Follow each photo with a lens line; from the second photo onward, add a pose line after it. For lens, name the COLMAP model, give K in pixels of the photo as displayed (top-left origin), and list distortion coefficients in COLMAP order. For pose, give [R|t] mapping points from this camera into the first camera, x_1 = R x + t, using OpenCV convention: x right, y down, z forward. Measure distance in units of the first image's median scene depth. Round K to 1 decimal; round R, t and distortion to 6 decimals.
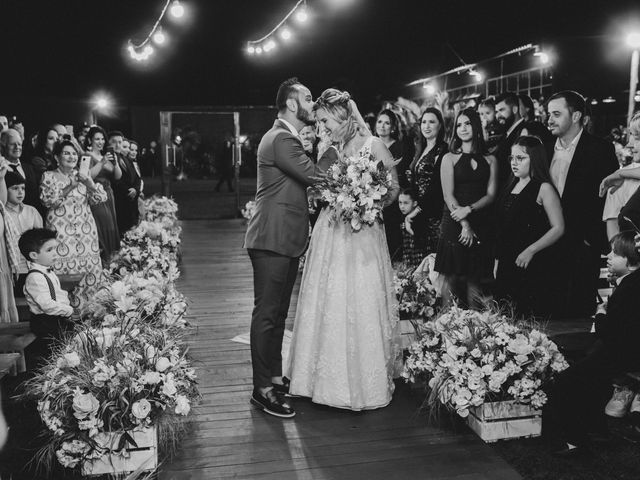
lens RADIAL K [[655.9, 0, 320.0], [0, 655.9, 240.0], [0, 0, 1]] dist [-0.068290, 0.018770]
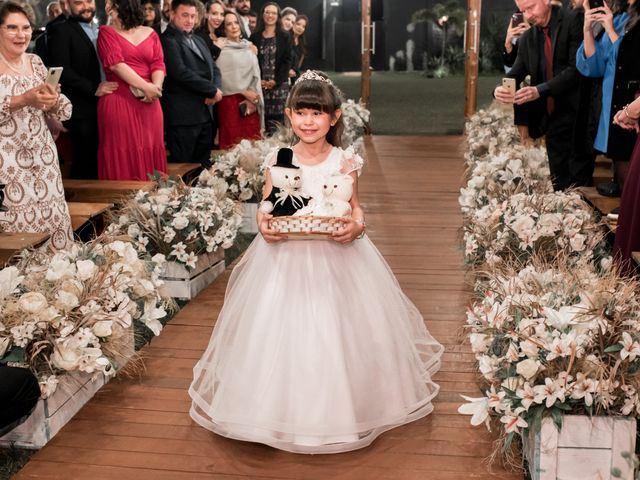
lens RADIAL K [[864.4, 0, 297.3], [0, 864.4, 242.3], [0, 0, 1]] dist [-0.039596, -0.059662]
pose [[0.928086, 0.076726, -0.364375, 0.230406], [-0.040543, 0.993545, 0.105945, -0.058443], [0.370152, -0.083553, 0.925206, 0.682140]]
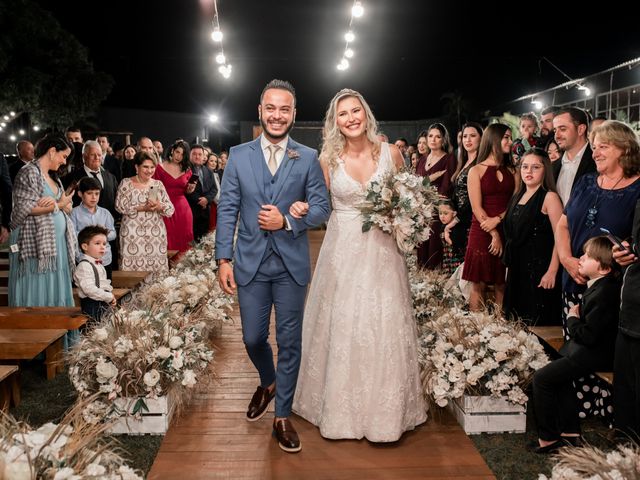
lens RADIAL K [[655.9, 0, 320.0], [0, 655.9, 240.0], [0, 0, 1]] dist [-0.068290, 0.018770]
pose [[0.987176, 0.026910, -0.157349, 0.177653], [-0.030568, 0.999315, -0.020876, 0.024230], [0.156680, 0.025418, 0.987322, -0.100496]]
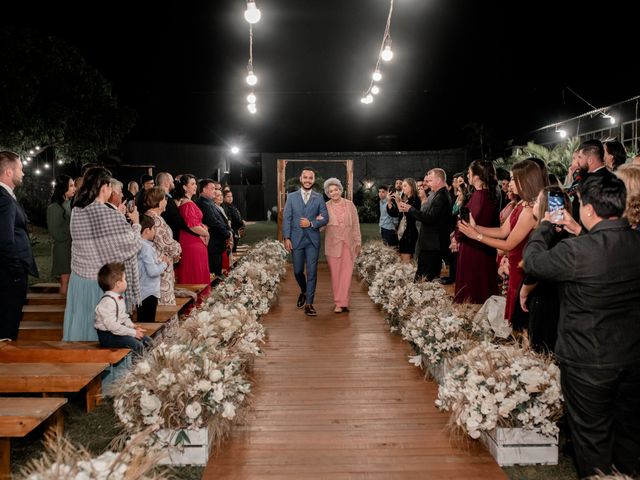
lens RADIAL K [[663.3, 0, 320.0], [0, 663.3, 240.0], [0, 0, 1]] dist [-0.065203, 0.013878]
pose [[0.981529, 0.012892, -0.190881, 0.165578], [-0.026224, 0.997375, -0.067488, 0.017730], [0.189510, 0.071247, 0.979290, -0.160953]]
